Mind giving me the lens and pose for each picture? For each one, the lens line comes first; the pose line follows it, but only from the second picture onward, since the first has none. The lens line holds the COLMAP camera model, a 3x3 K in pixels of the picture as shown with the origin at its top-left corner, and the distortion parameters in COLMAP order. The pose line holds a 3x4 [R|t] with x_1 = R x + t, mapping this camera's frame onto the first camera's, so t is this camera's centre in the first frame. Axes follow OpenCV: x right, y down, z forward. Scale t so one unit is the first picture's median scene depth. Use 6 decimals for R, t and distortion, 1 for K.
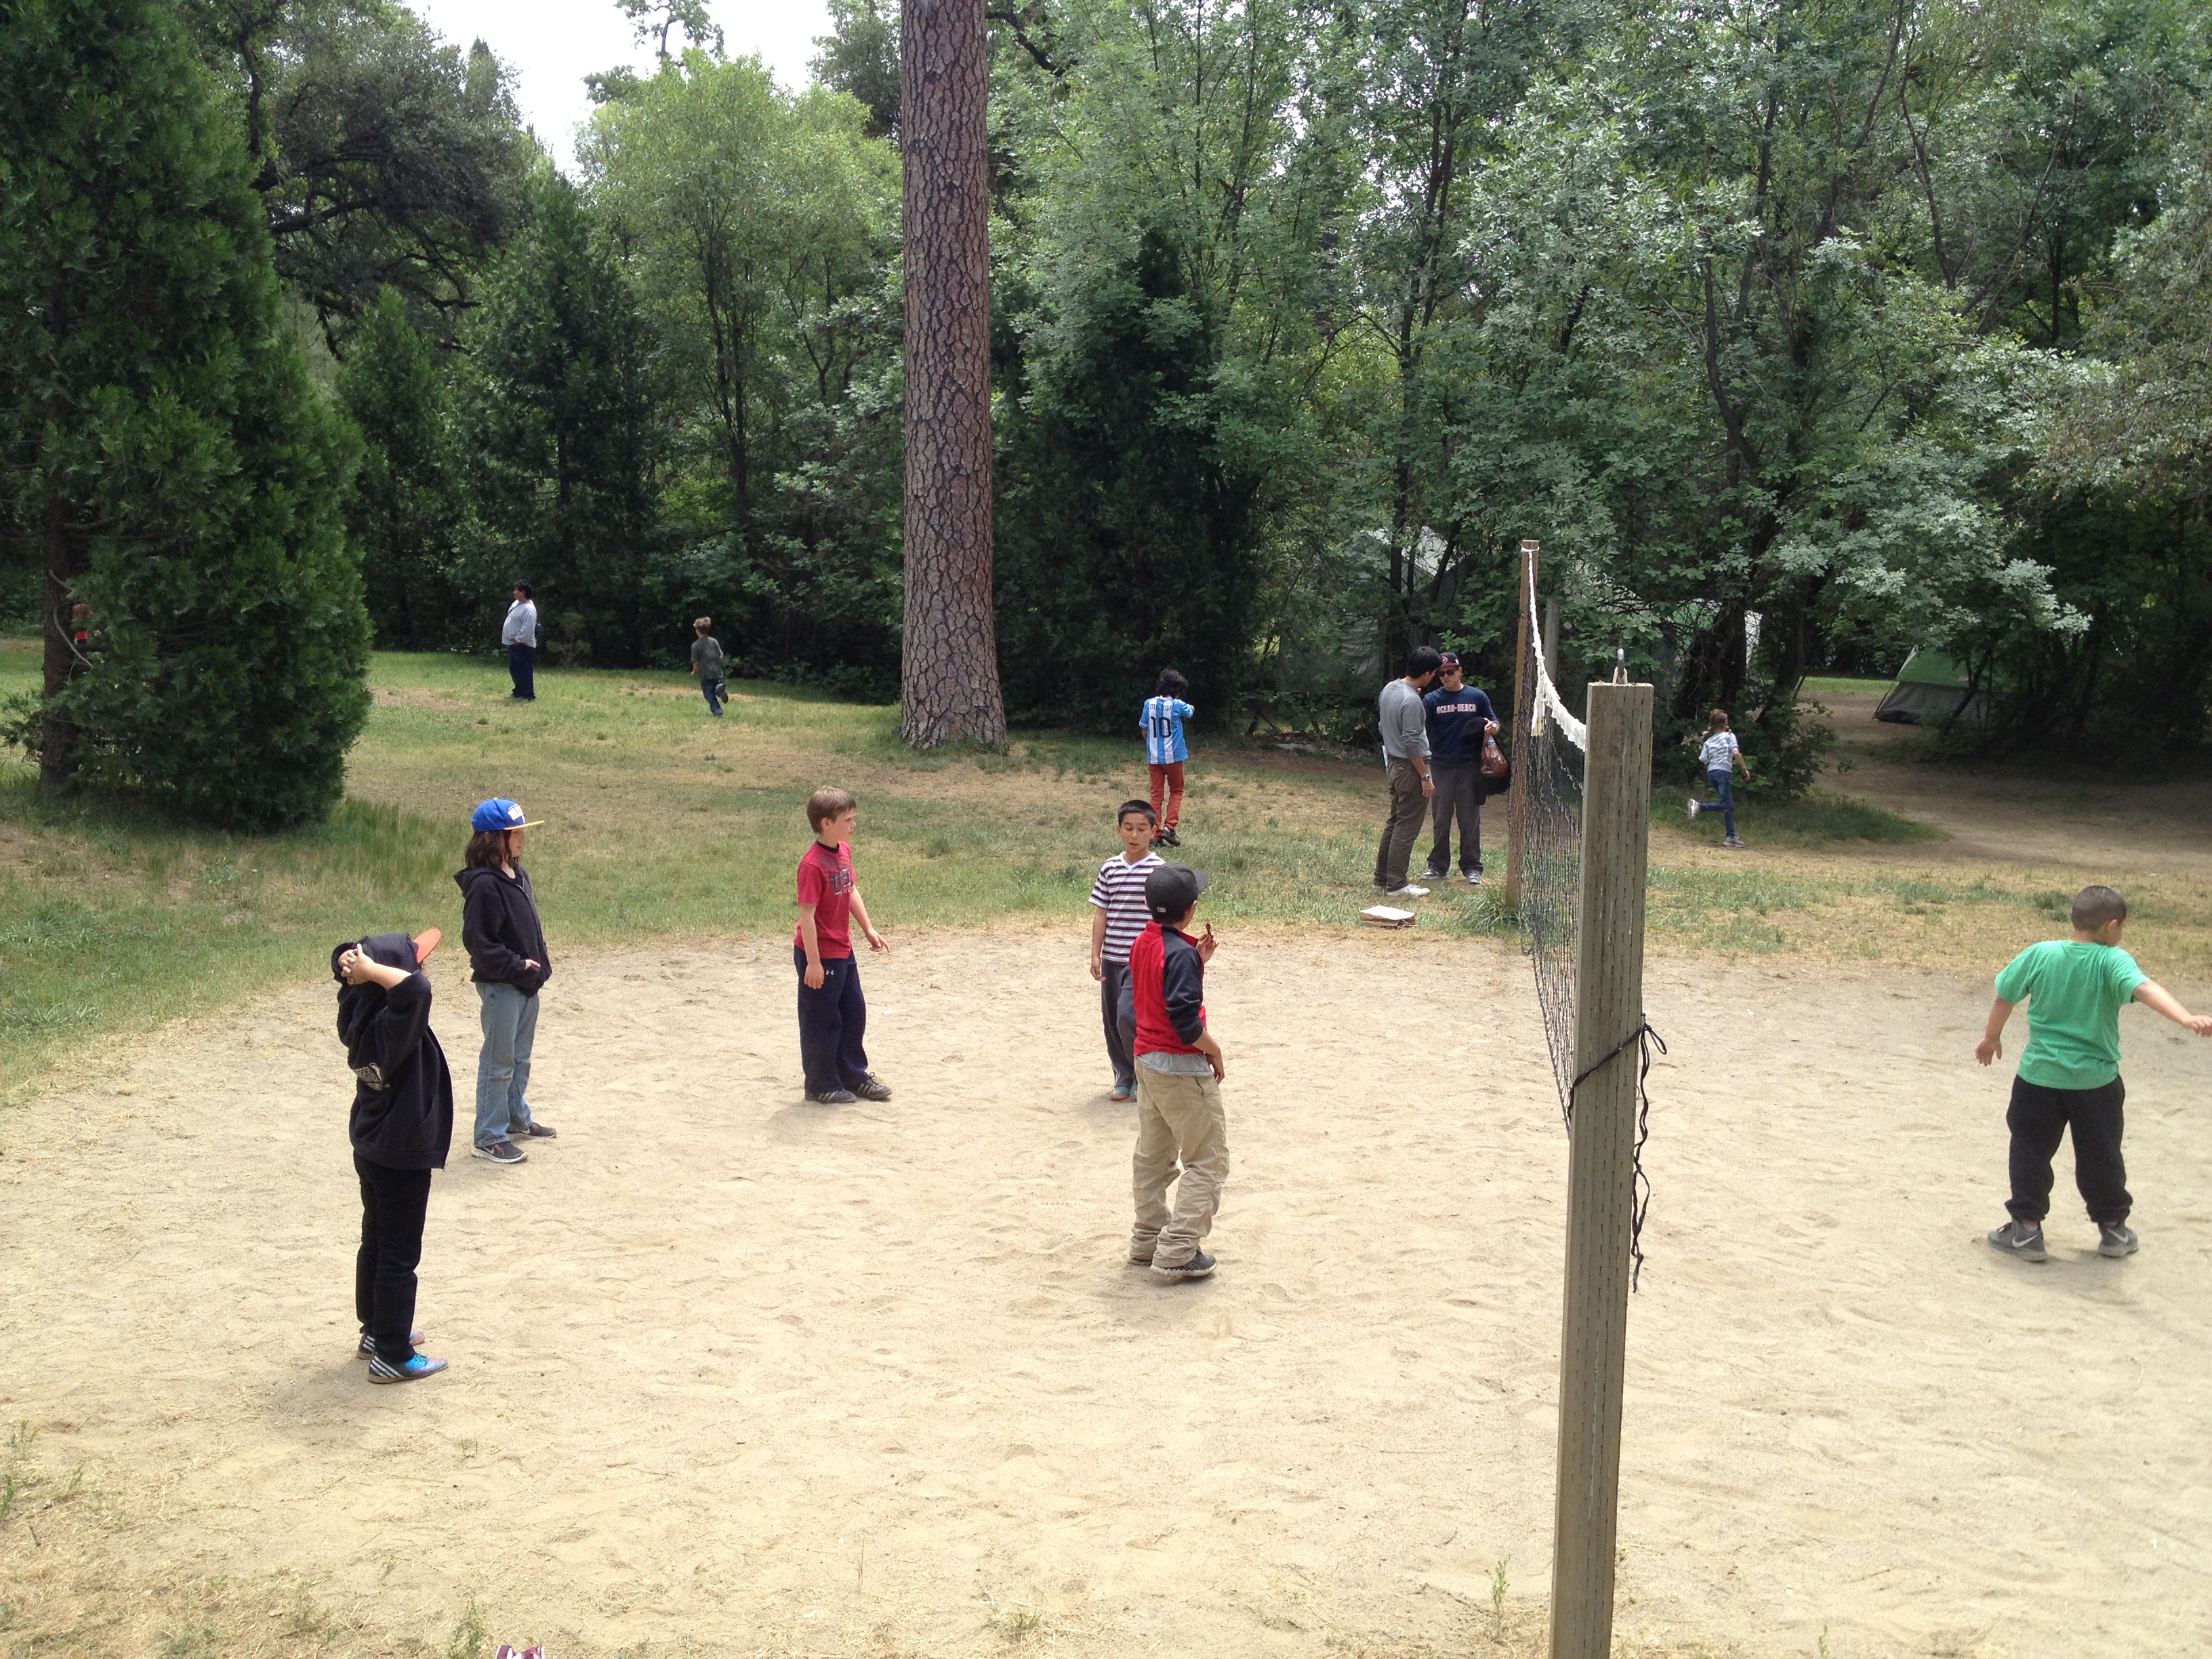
lens RADIAL K [[2055.2, 0, 1114.3], [0, 2055.2, 832.7], [0, 0, 1]] dist [0.019888, 0.000000]
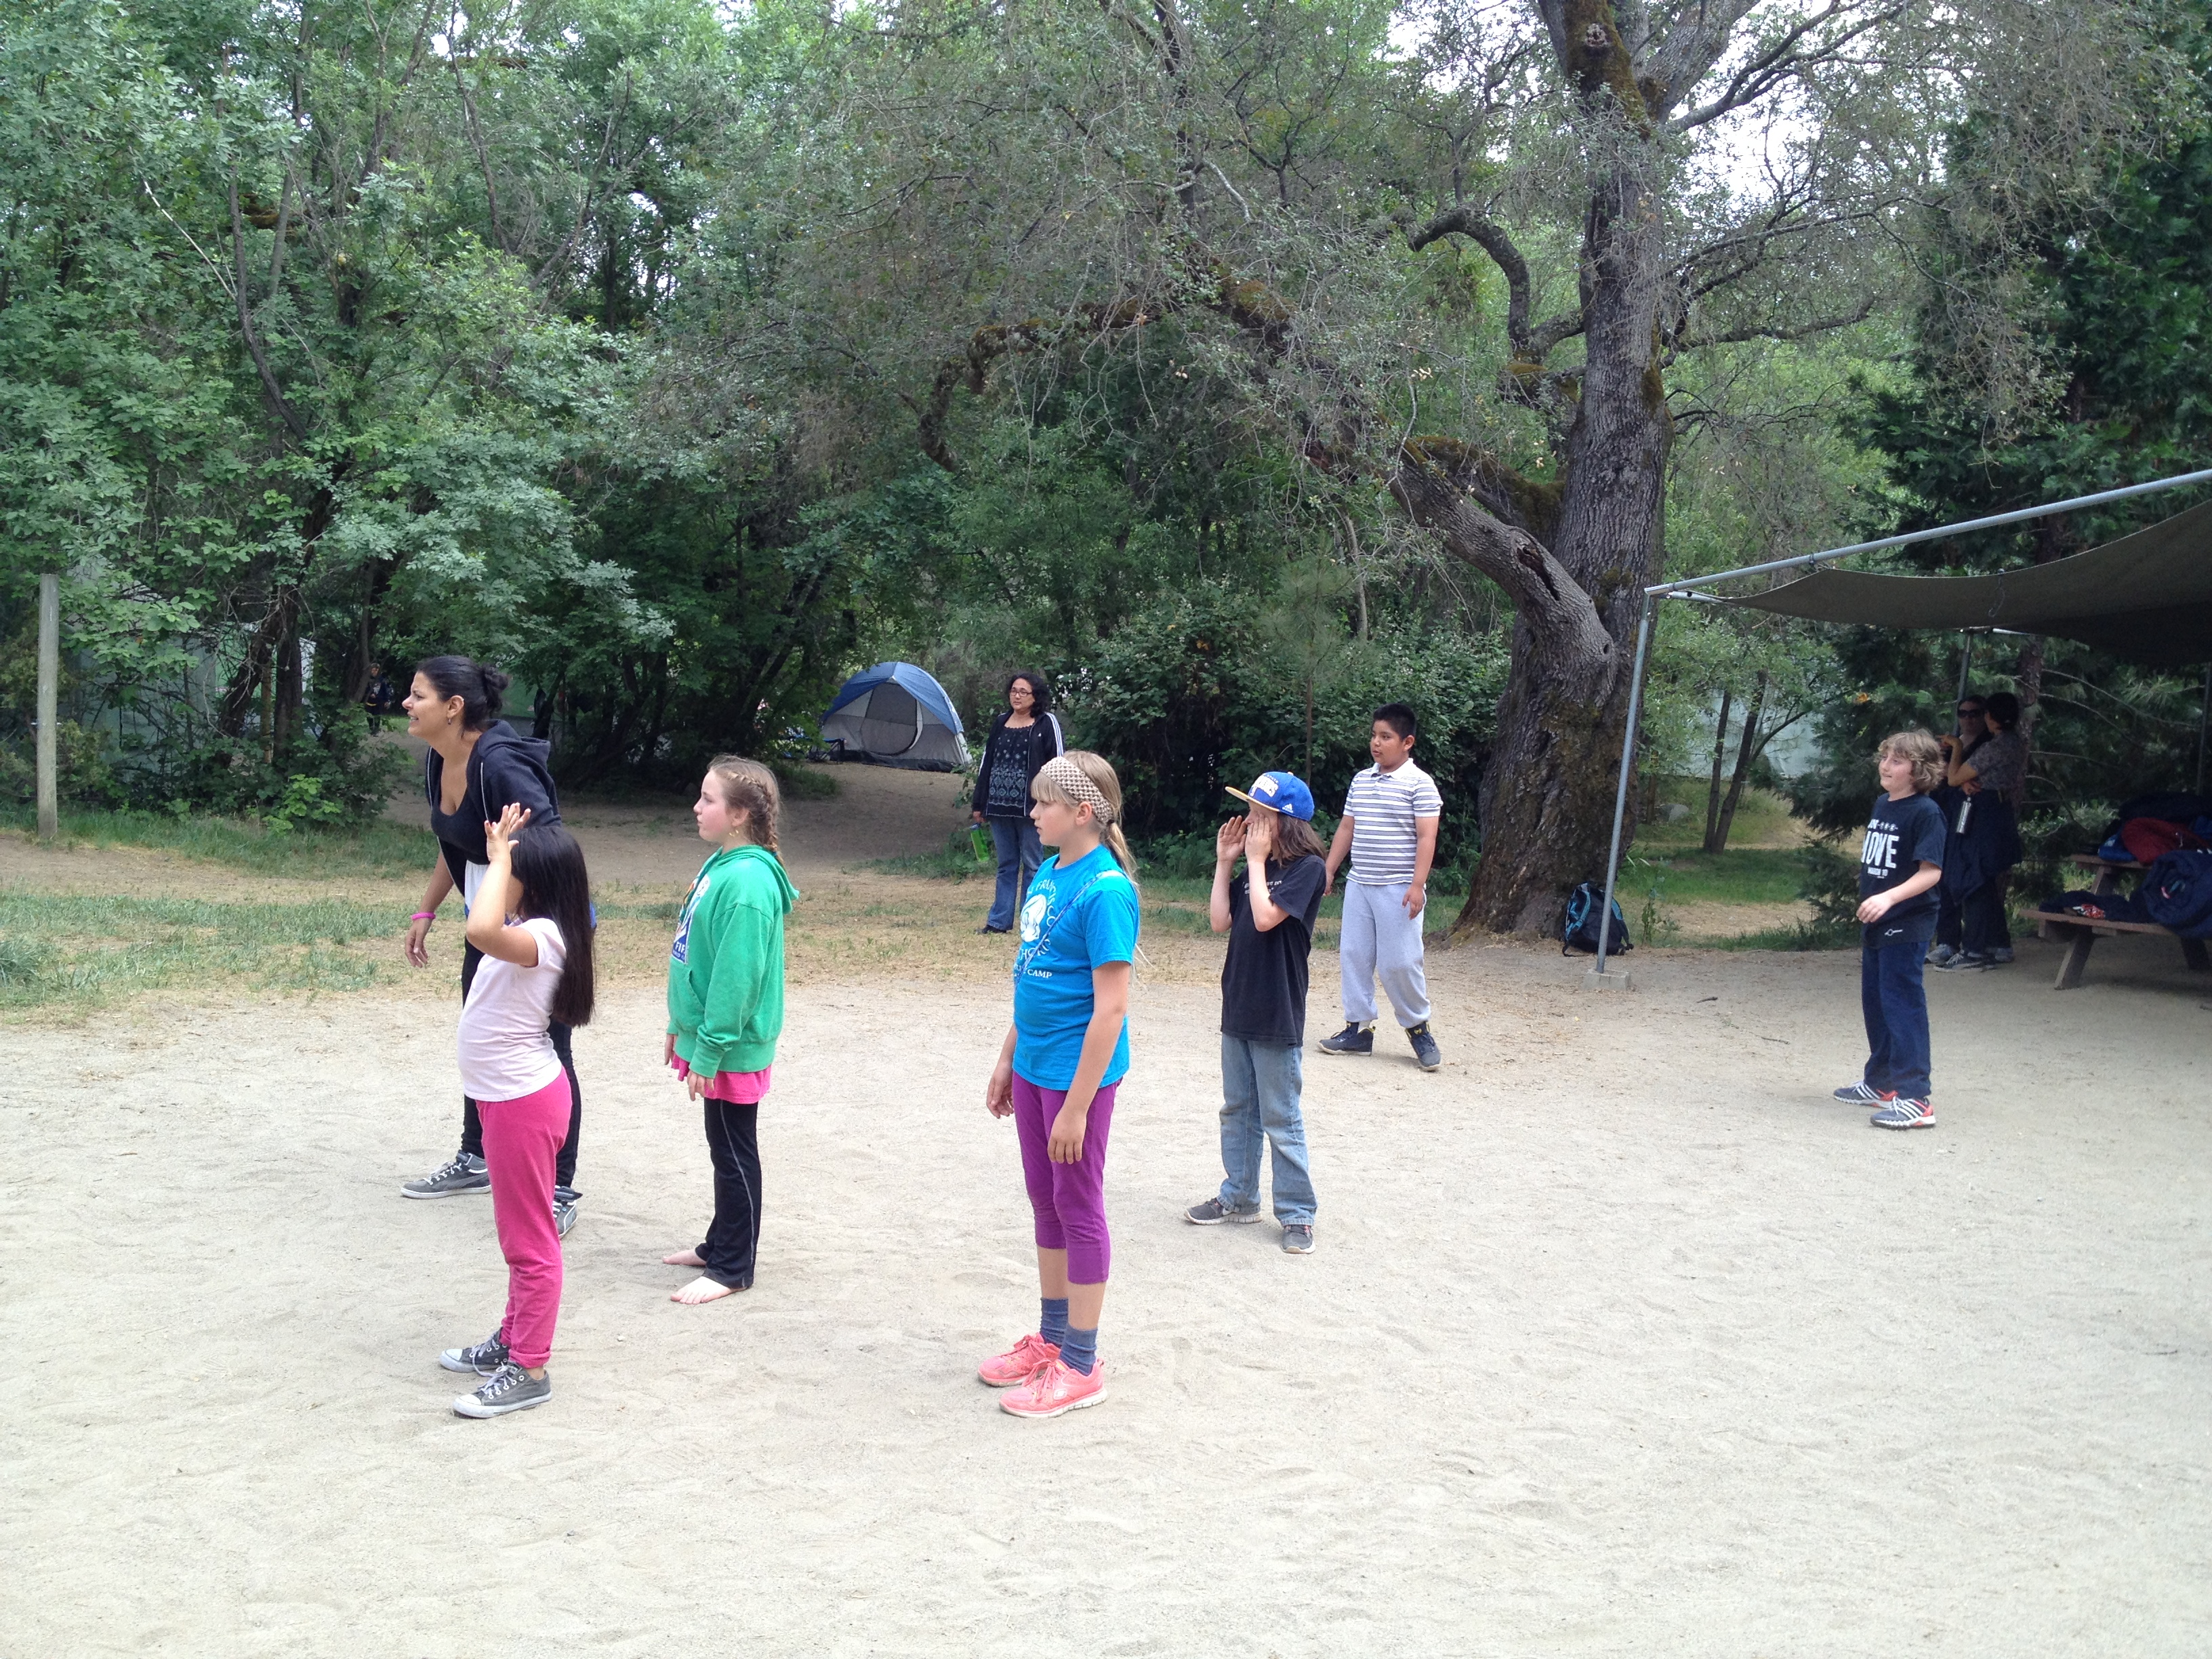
lens RADIAL K [[2055.2, 0, 1094.8], [0, 2055.2, 832.3], [0, 0, 1]] dist [0.019888, 0.000000]
pose [[0.787497, -0.033614, 0.615401, 0.040148], [0.053343, 0.998482, -0.013721, 0.014916], [-0.614006, 0.043632, 0.788094, 0.140149]]
